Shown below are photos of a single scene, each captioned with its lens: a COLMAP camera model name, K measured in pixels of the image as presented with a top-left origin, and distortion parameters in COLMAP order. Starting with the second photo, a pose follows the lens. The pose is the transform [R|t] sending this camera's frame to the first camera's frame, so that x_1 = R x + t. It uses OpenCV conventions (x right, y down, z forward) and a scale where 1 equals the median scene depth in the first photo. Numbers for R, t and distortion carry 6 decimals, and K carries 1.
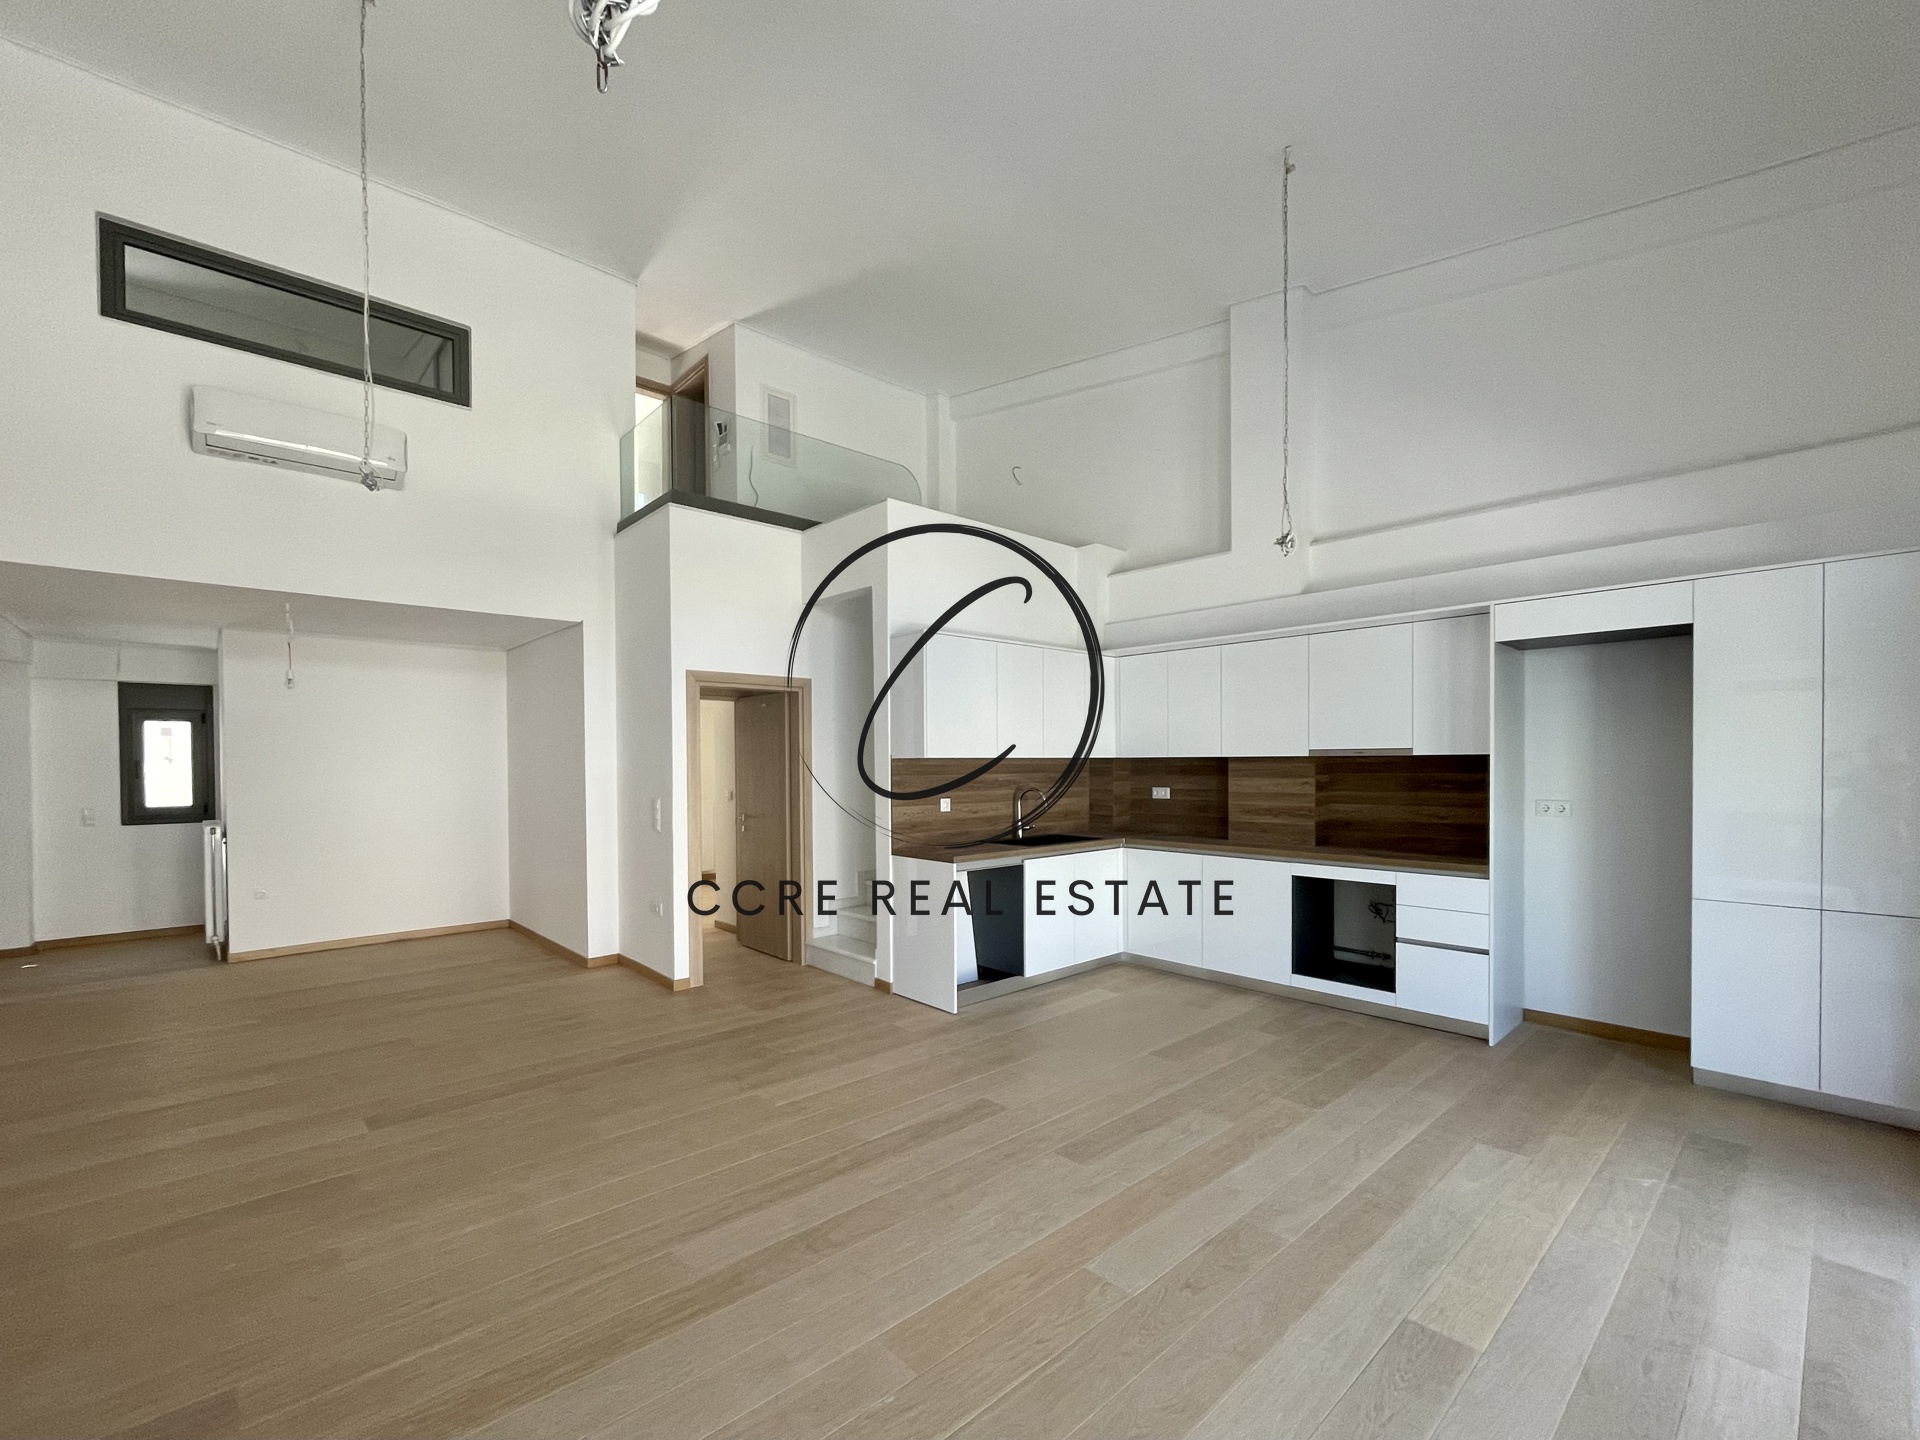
lens RADIAL K [[817.1, 0, 959.8], [0, 817.1, 776.8], [0, 0, 1]] dist [-0.000736, -0.000061]
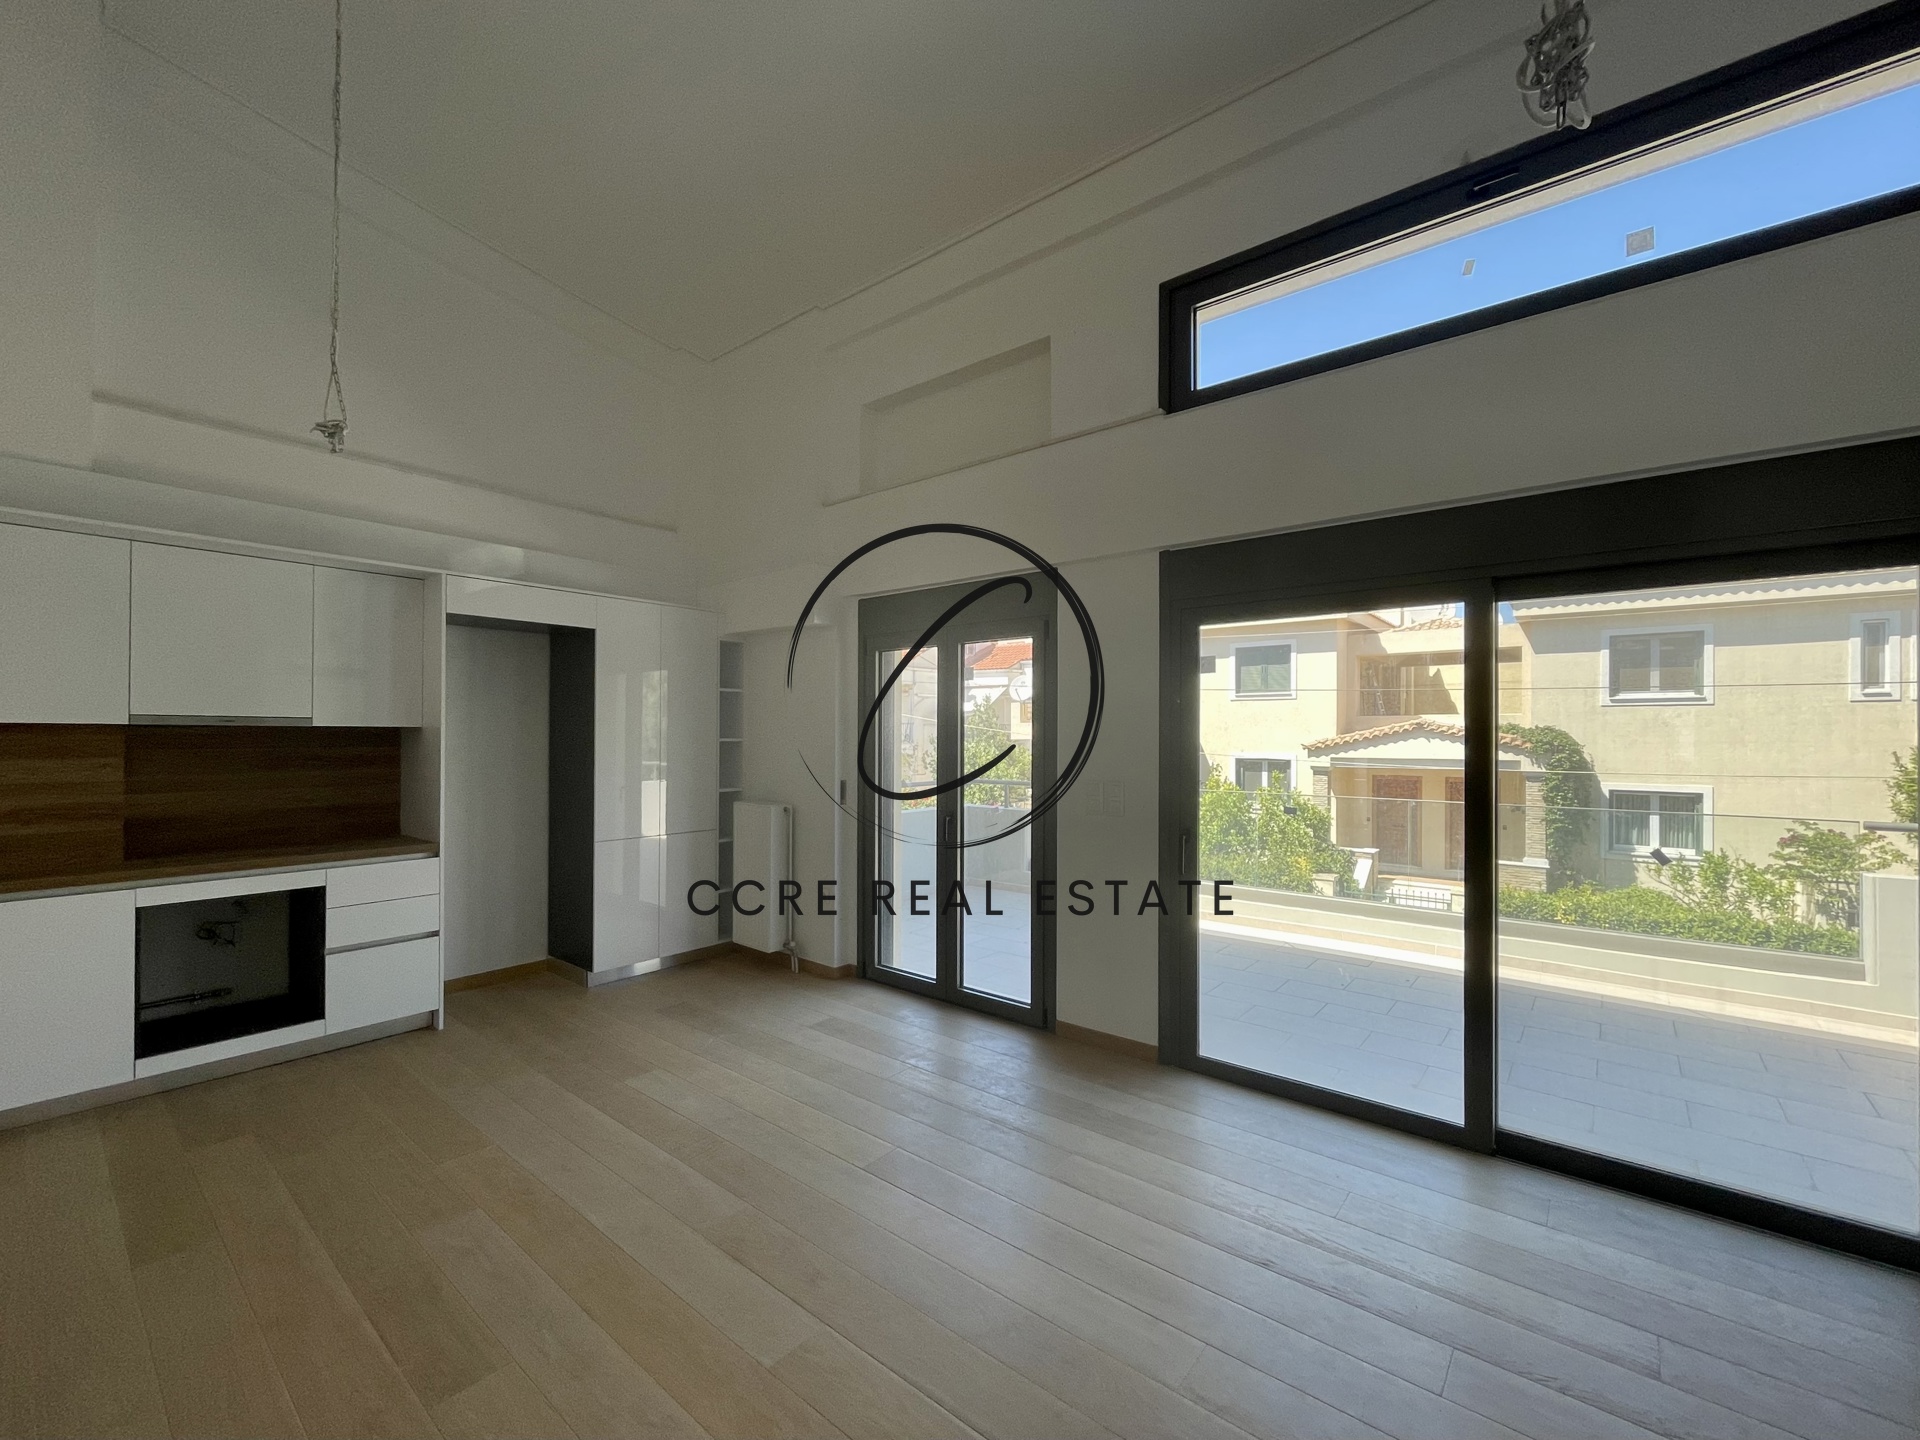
lens RADIAL K [[791.9, 0, 962.9], [0, 791.9, 734.7], [0, 0, 1]] dist [-0.002400, -0.000191]
pose [[-0.148112, 0.007228, 0.988944, -0.300308], [0.012333, 0.999909, -0.005461, -0.005016], [-0.988894, 0.011388, -0.148188, 0.427512]]
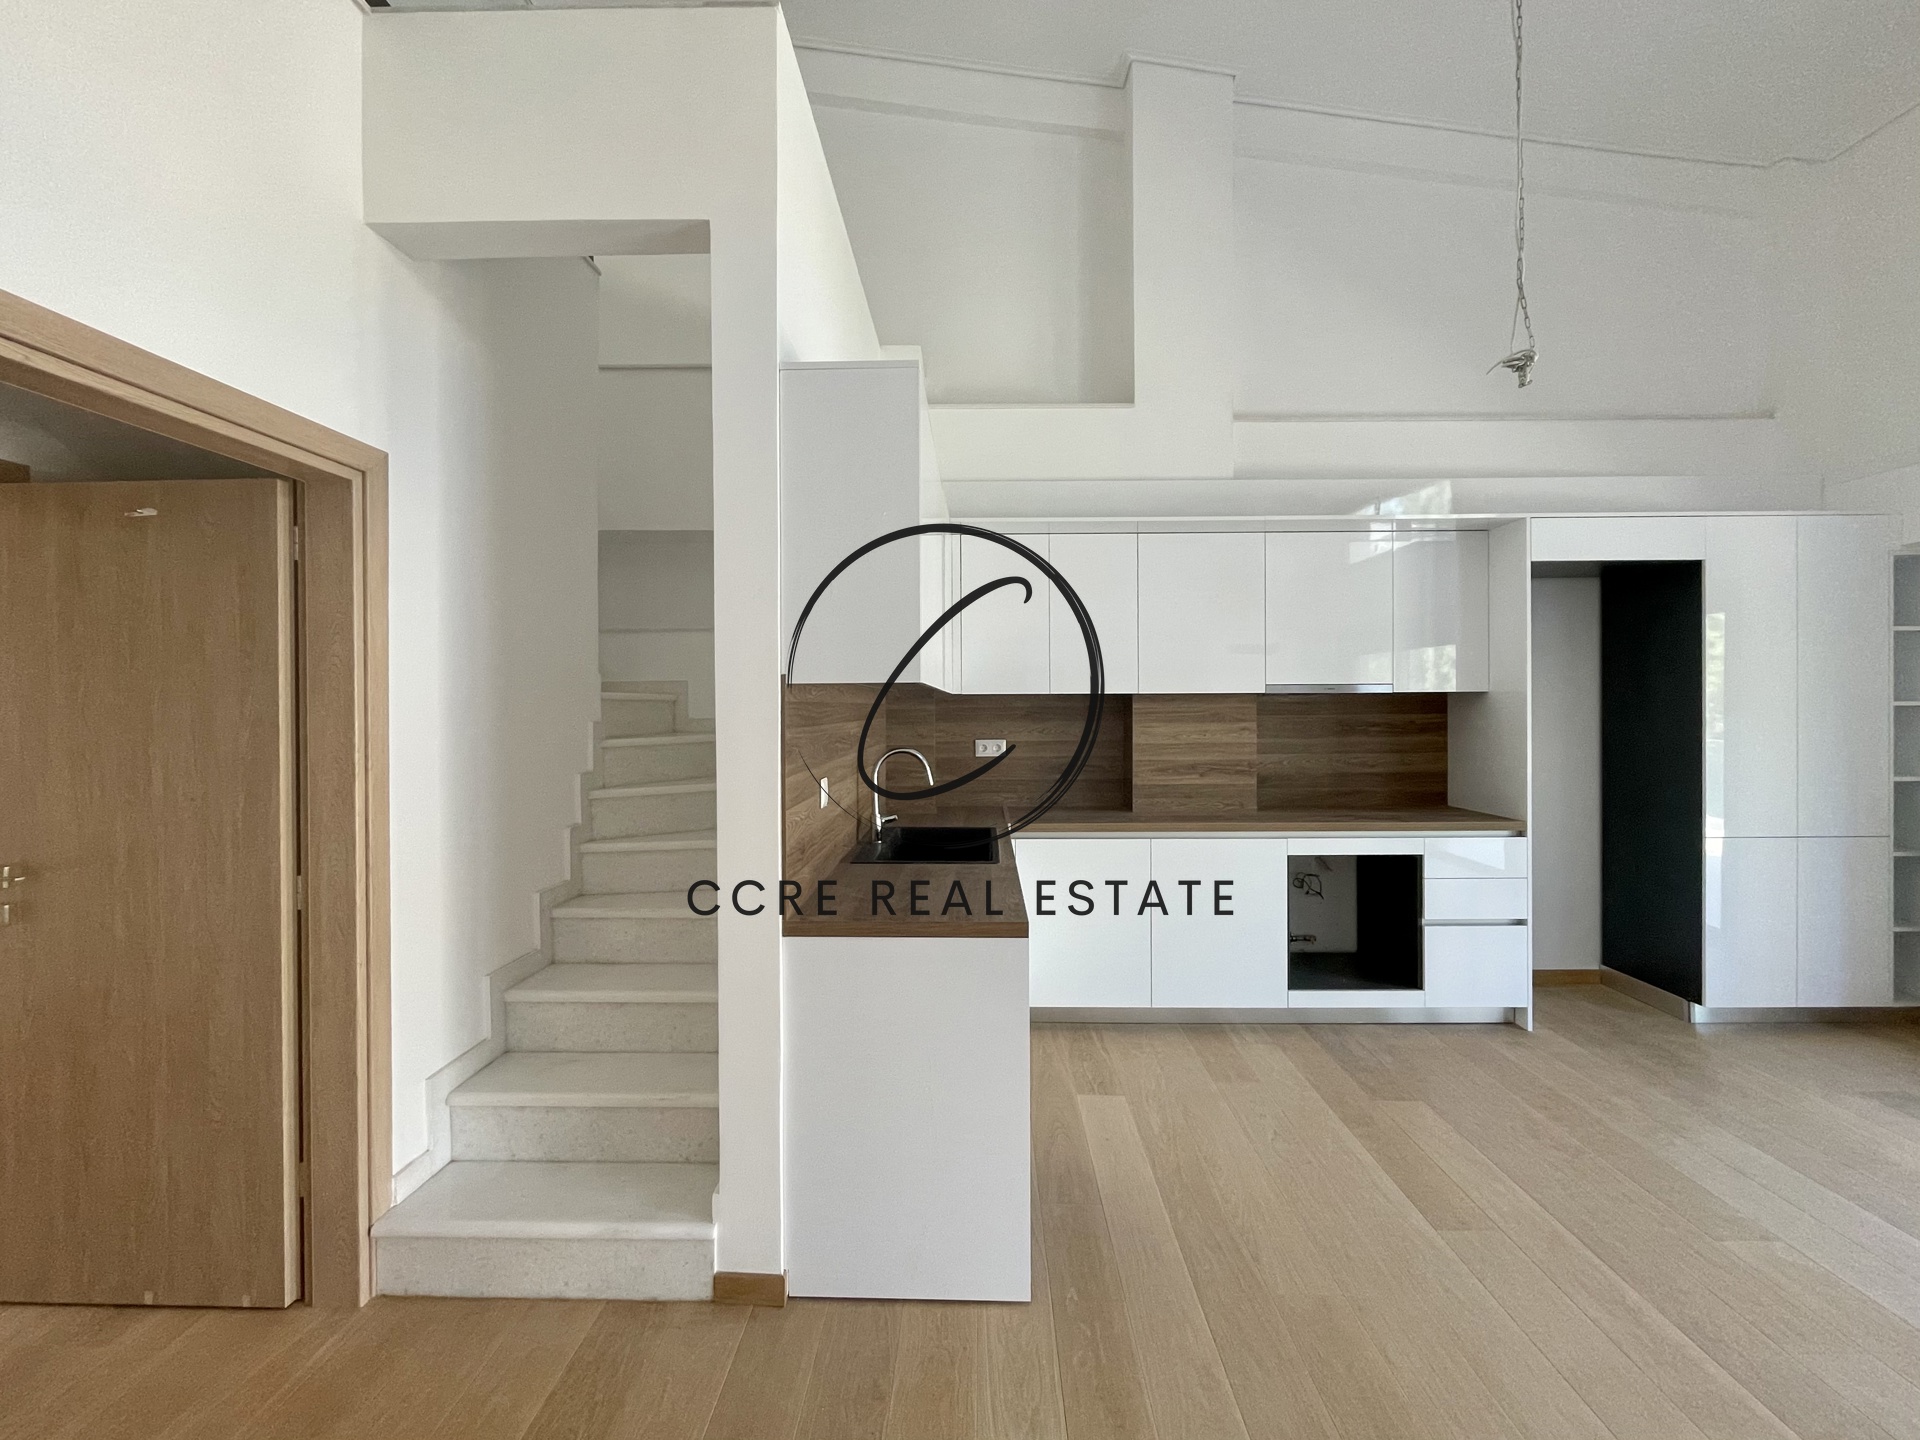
lens RADIAL K [[802.6, 0, 959.6], [0, 802.6, 710.0], [0, 0, 1]] dist [-0.000809, -0.000249]
pose [[0.688662, -0.001511, 0.725081, -0.303731], [0.013863, 0.999842, -0.011083, -0.005327], [-0.724950, 0.017684, 0.688575, 0.690858]]
